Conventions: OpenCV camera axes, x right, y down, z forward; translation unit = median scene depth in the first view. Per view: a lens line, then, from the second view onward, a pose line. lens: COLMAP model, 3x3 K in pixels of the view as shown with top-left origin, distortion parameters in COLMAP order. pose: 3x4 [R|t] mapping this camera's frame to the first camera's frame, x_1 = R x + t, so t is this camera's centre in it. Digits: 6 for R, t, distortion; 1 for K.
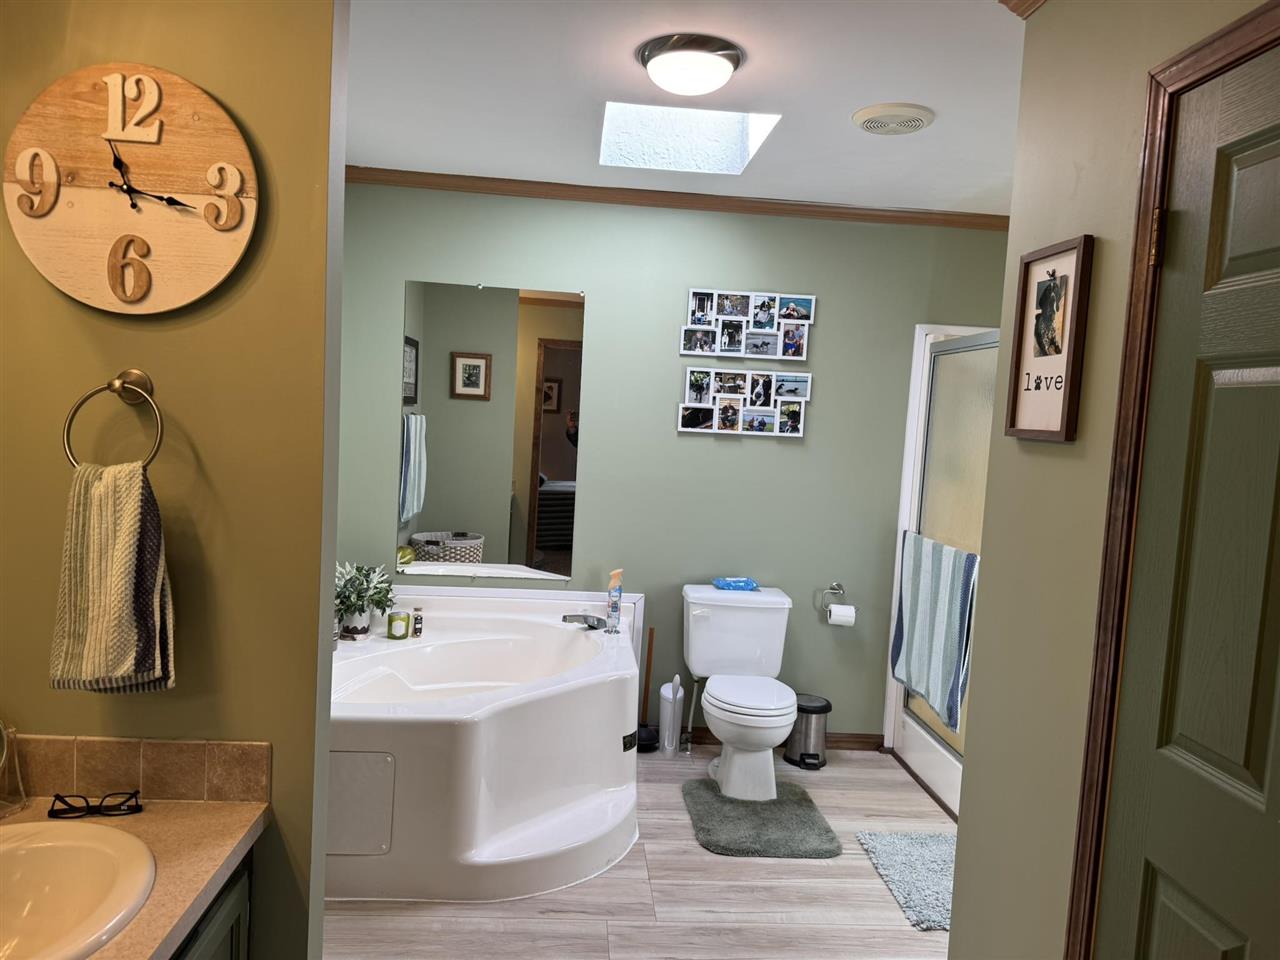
lens RADIAL K [[895.6, 0, 639.1], [0, 895.6, 472.4], [0, 0, 1]] dist [0.069725, -0.092733]
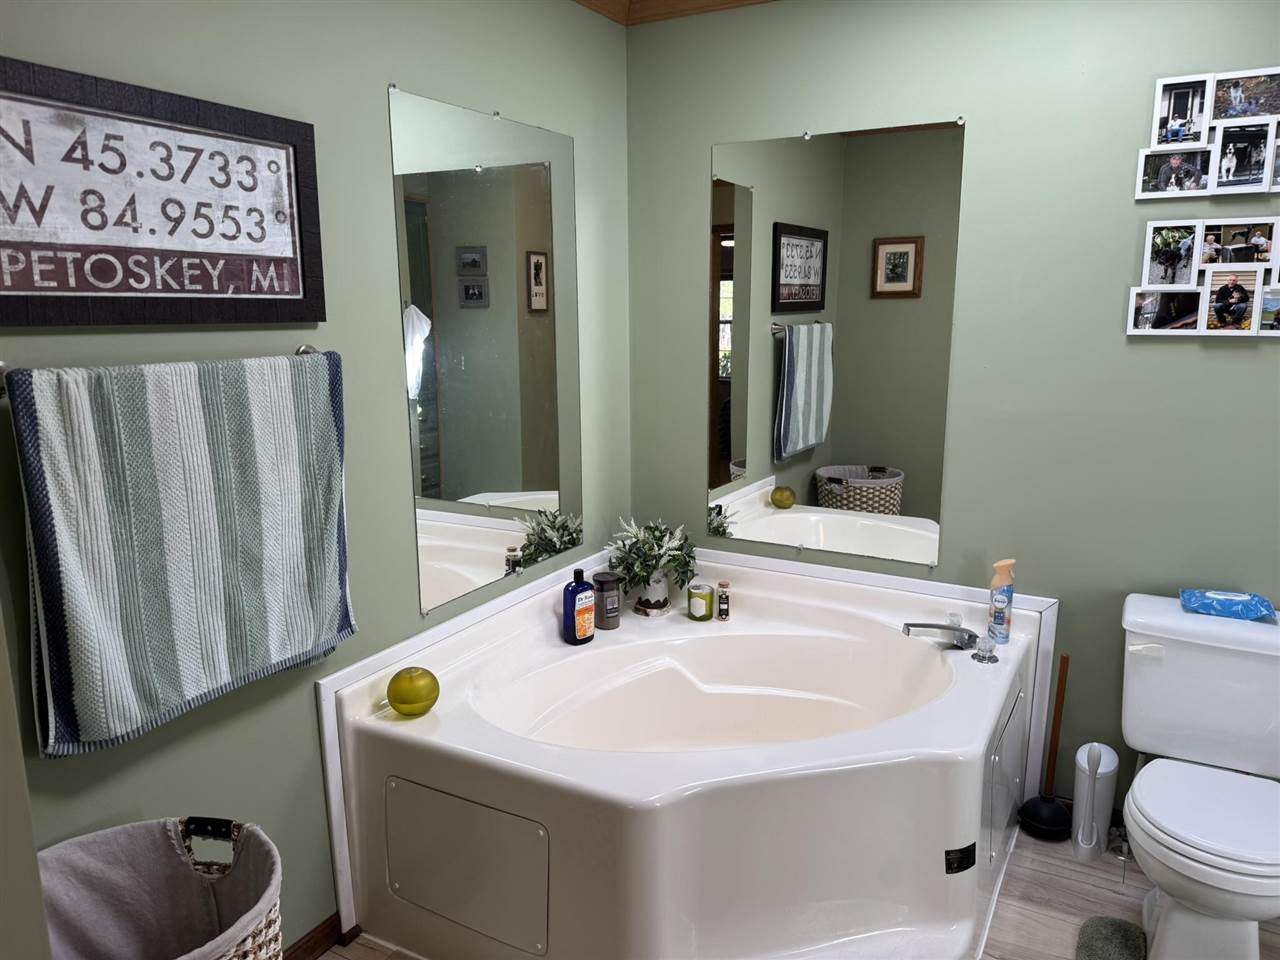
lens RADIAL K [[895.6, 0, 642.4], [0, 895.6, 472.7], [0, 0, 1]] dist [0.069725, -0.092733]
pose [[0.827220, 0.044586, -0.560106, 0.117713], [0.017463, 0.994325, 0.104941, -0.024459], [0.561606, -0.096590, 0.821747, 0.326885]]
